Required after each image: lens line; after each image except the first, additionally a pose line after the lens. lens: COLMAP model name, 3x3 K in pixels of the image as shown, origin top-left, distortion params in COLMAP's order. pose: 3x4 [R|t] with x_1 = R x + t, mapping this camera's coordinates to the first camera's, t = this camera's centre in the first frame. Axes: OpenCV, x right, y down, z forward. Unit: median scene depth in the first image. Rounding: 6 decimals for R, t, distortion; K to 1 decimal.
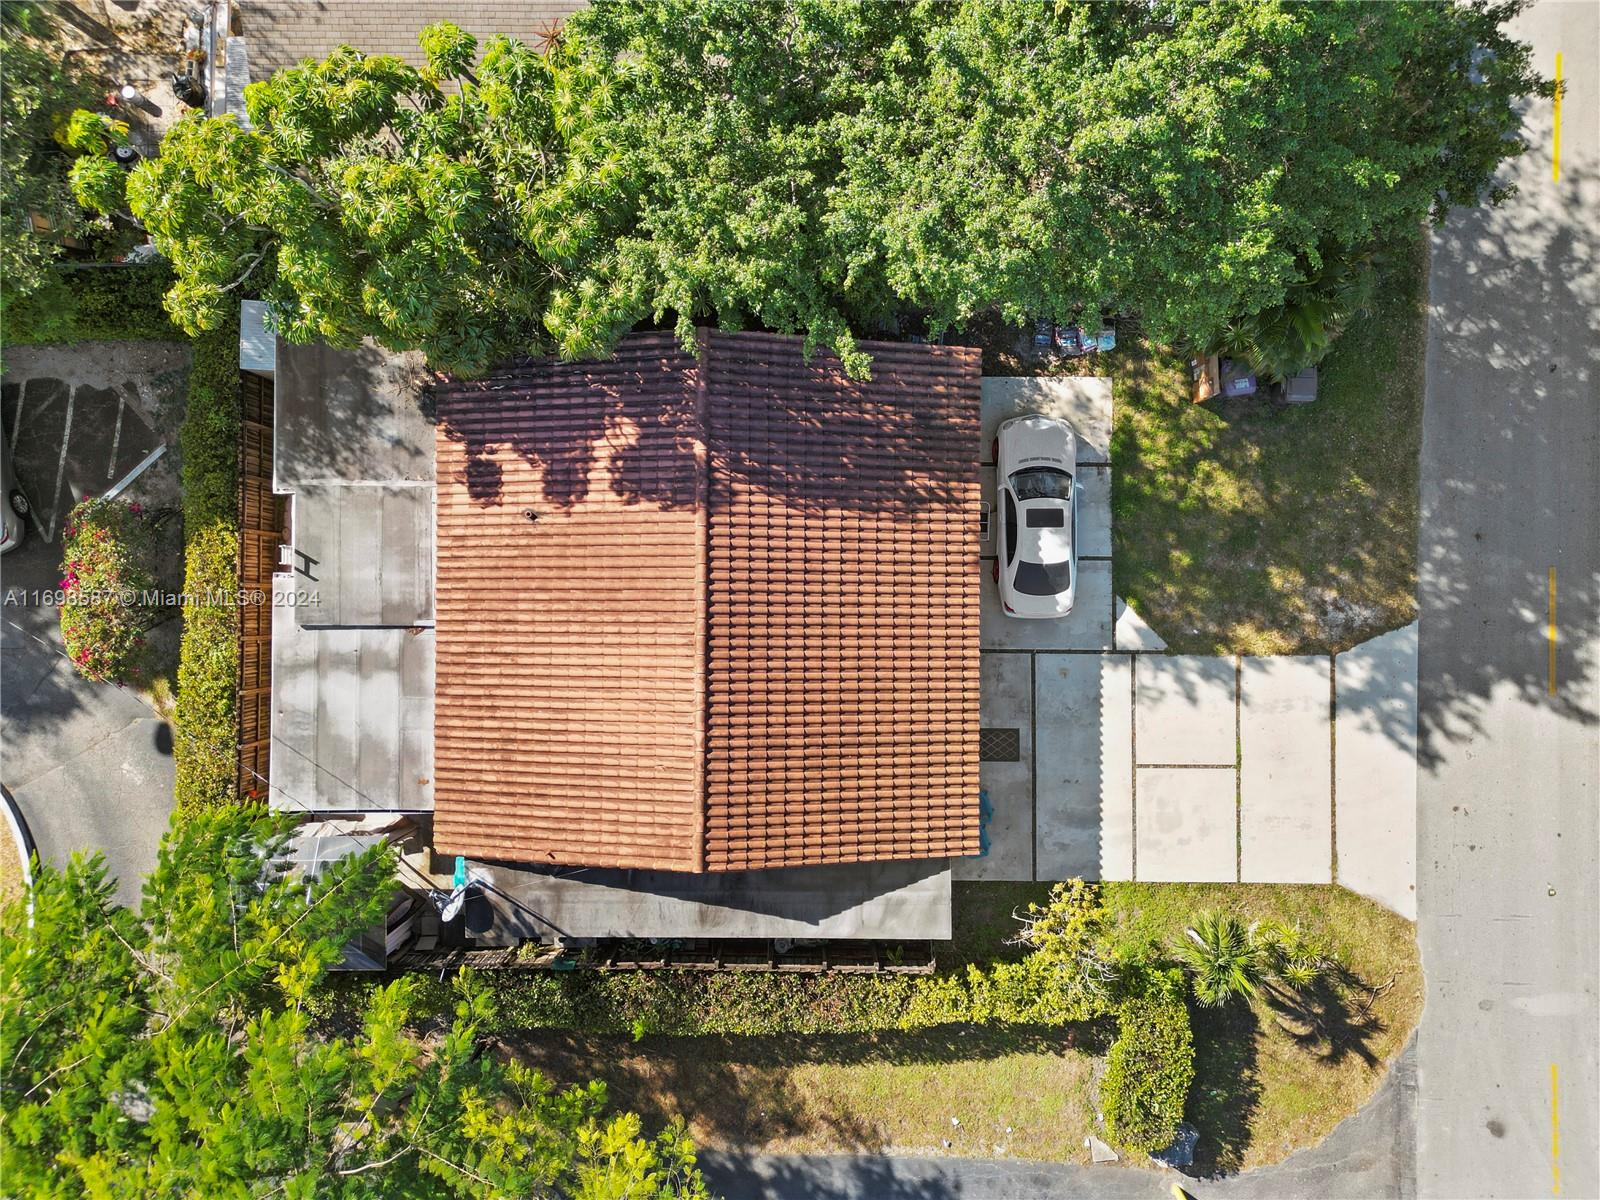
lens RADIAL K [[1123.6, 0, 808.2], [0, 1123.6, 601.3], [0, 0, 1]] dist [0.063693, -0.060275]
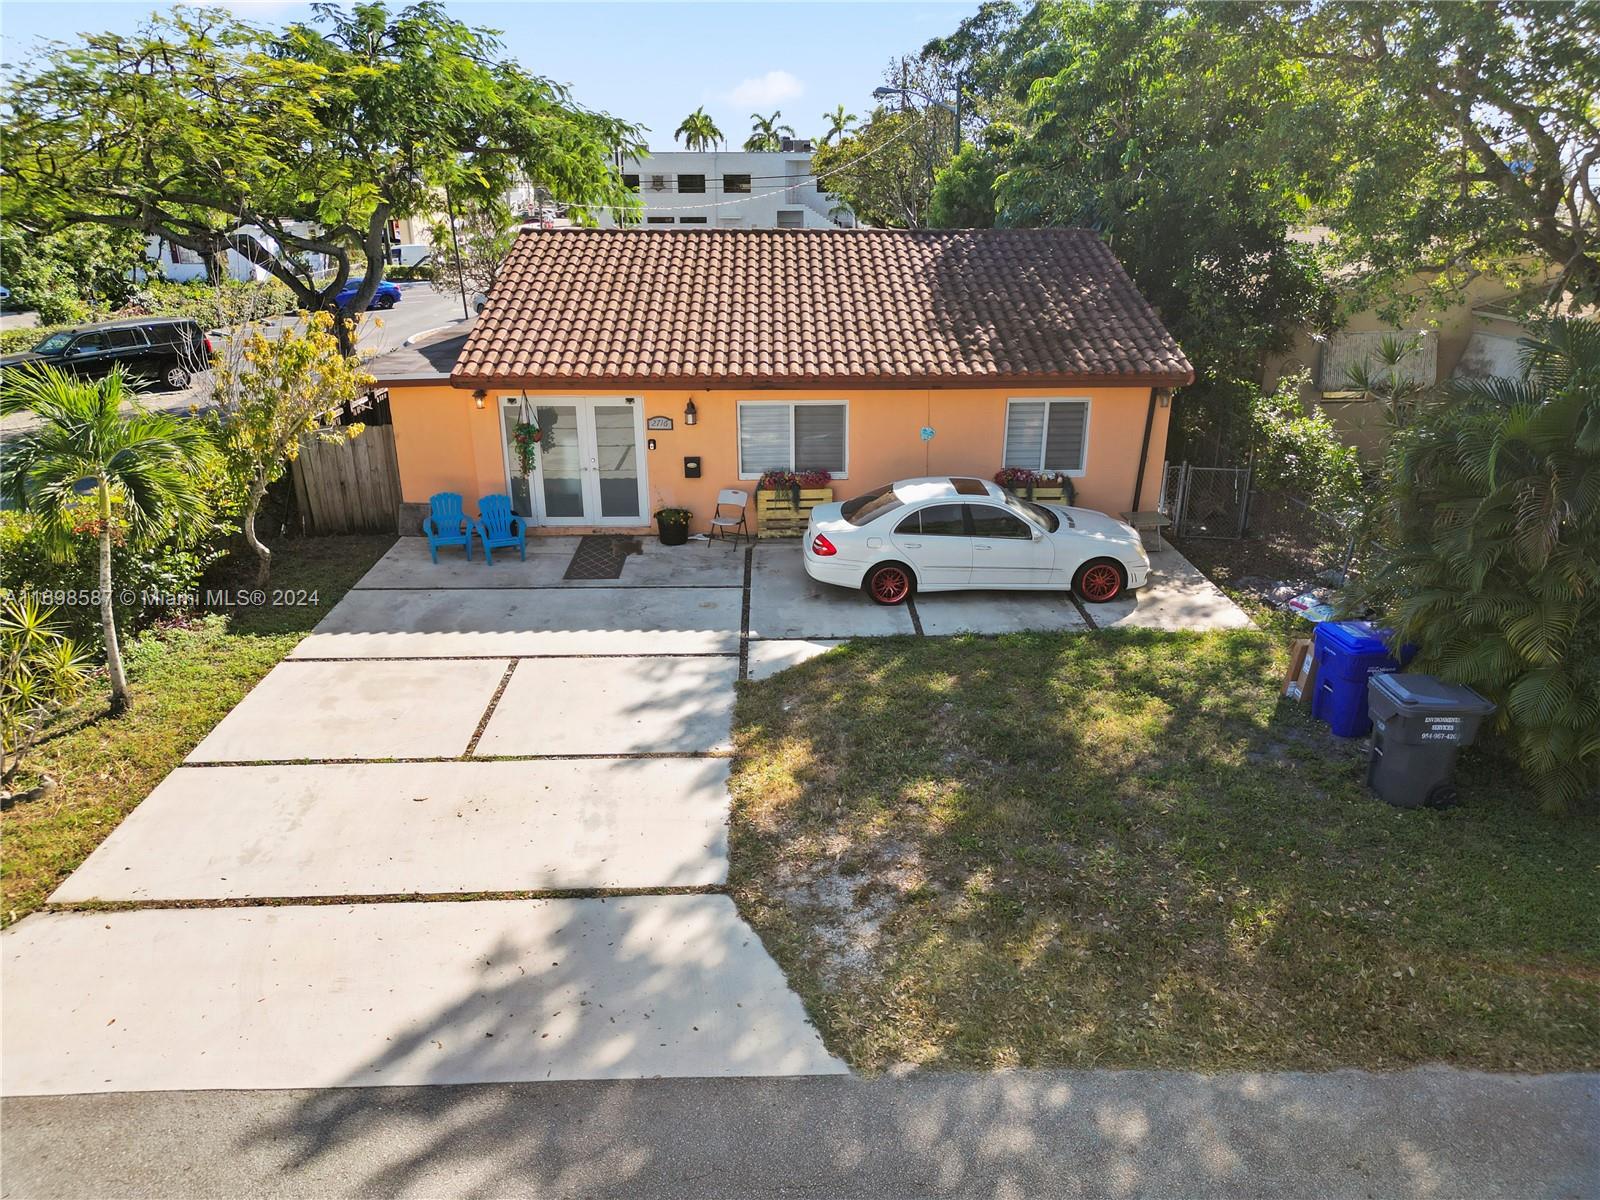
lens RADIAL K [[1123.6, 0, 808.2], [0, 1123.6, 601.3], [0, 0, 1]] dist [0.063693, -0.060275]
pose [[0.042550, 0.347748, -0.936622, 0.752801], [-0.999081, 0.019638, -0.038096, 0.035638], [0.005146, 0.937382, 0.348264, 0.801699]]
